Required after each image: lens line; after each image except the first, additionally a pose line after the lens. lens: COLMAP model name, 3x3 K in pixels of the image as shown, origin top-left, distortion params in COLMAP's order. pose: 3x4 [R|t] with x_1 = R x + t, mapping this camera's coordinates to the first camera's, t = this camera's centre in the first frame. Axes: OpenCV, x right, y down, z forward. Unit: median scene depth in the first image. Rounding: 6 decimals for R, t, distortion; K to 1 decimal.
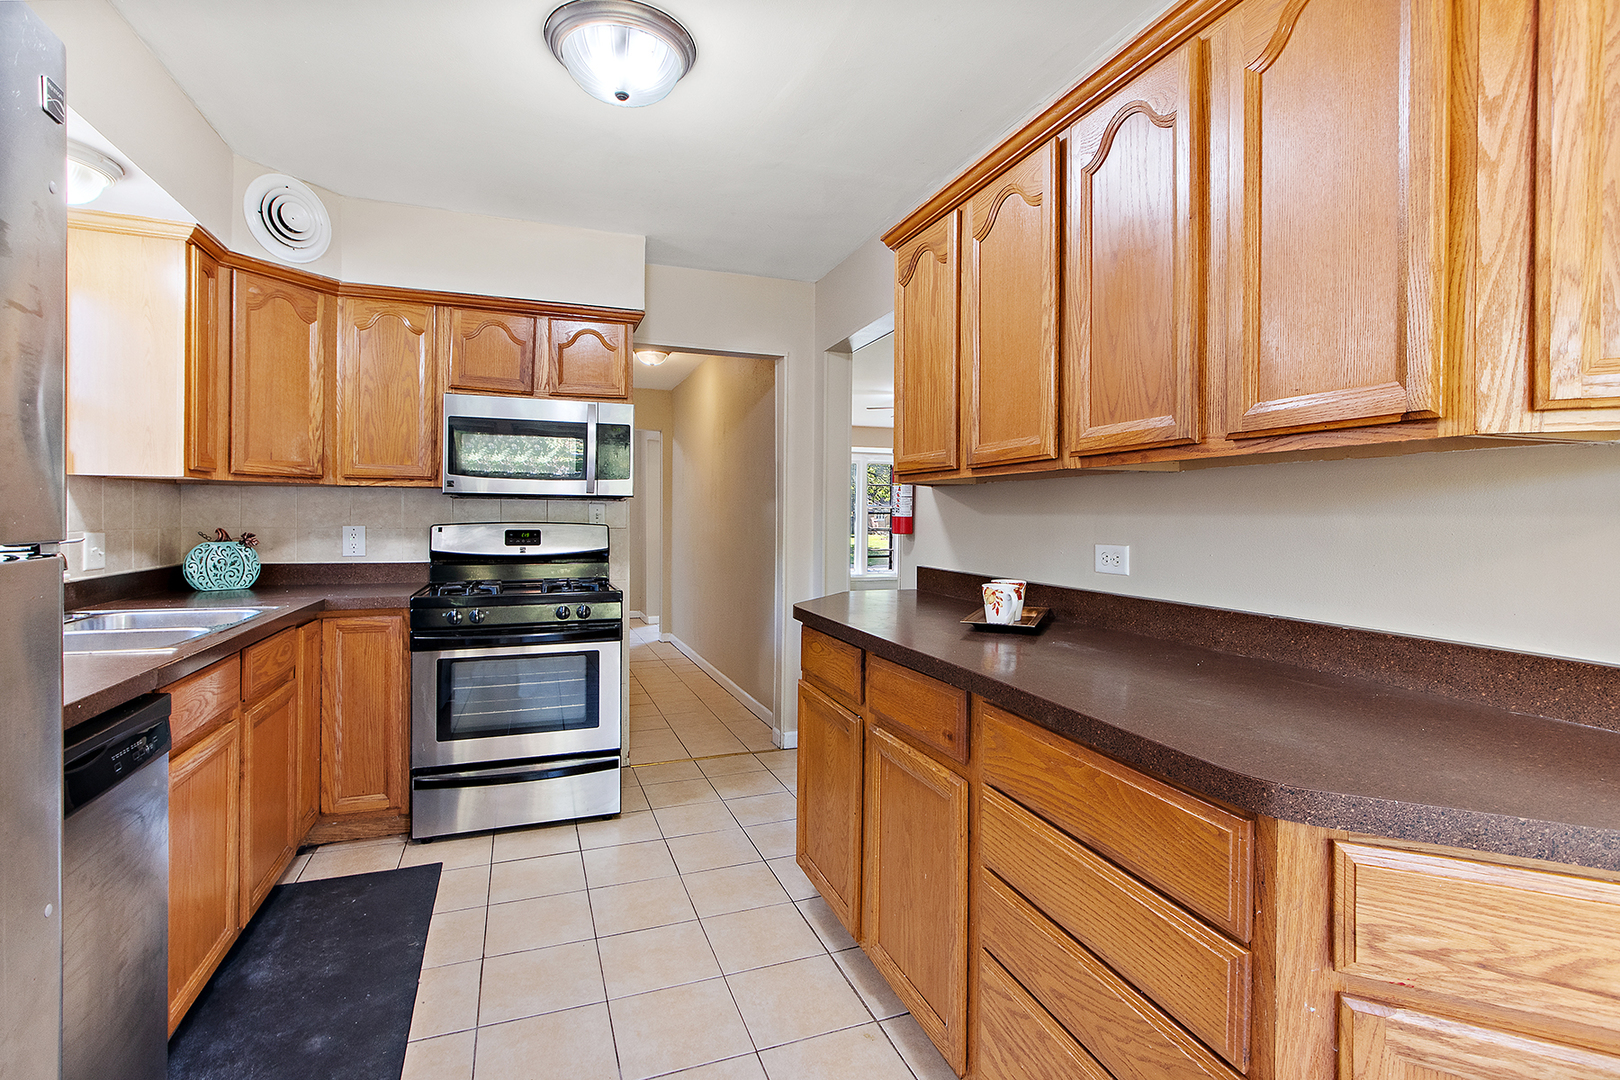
lens RADIAL K [[763.8, 0, 813.3], [0, 763.8, 536.1], [0, 0, 1]] dist [-0.002969, -0.001297]
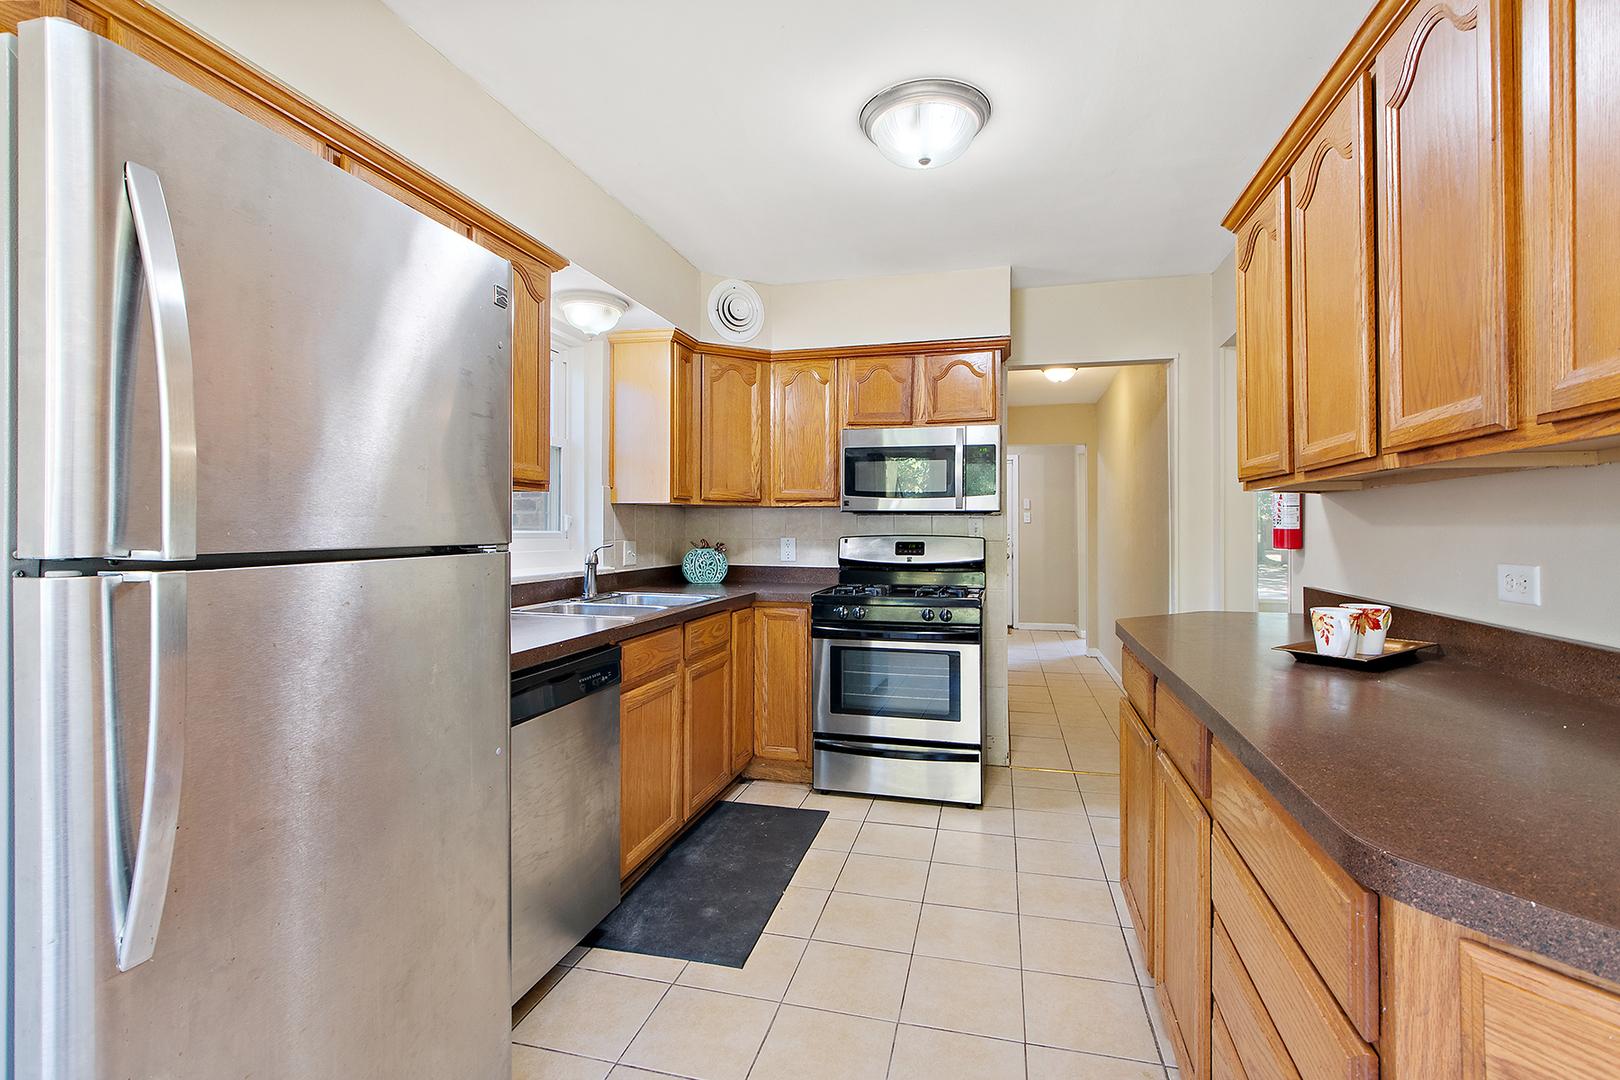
lens RADIAL K [[739.6, 0, 805.0], [0, 739.6, 541.3], [0, 0, 1]] dist [0.000622, -0.000026]
pose [[0.818591, 0.006346, -0.574342, 0.158996], [-0.012840, 0.999891, -0.007251, 0.001708], [0.574233, 0.013310, 0.818583, -0.003661]]
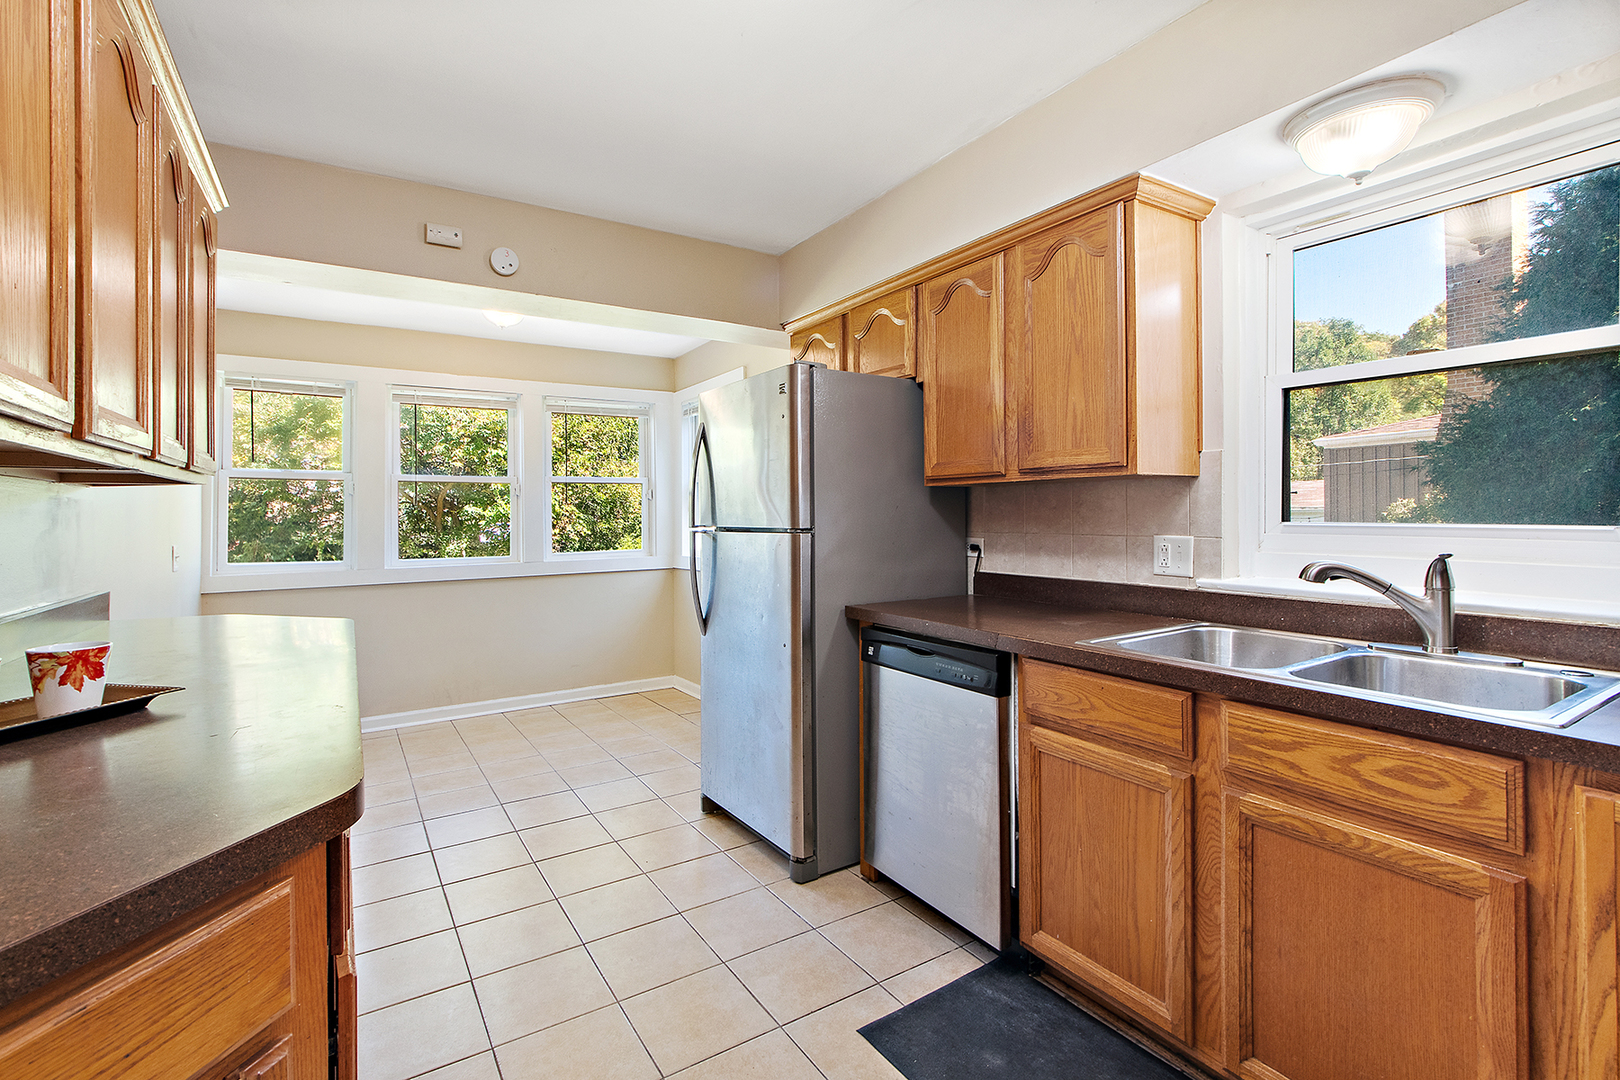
lens RADIAL K [[739.6, 0, 805.0], [0, 739.6, 541.3], [0, 0, 1]] dist [0.000622, -0.000026]
pose [[-0.978534, 0.006057, -0.205998, -0.141565], [-0.006286, 0.998226, 0.059211, -0.035027], [0.205991, 0.059234, -0.976759, 1.160350]]
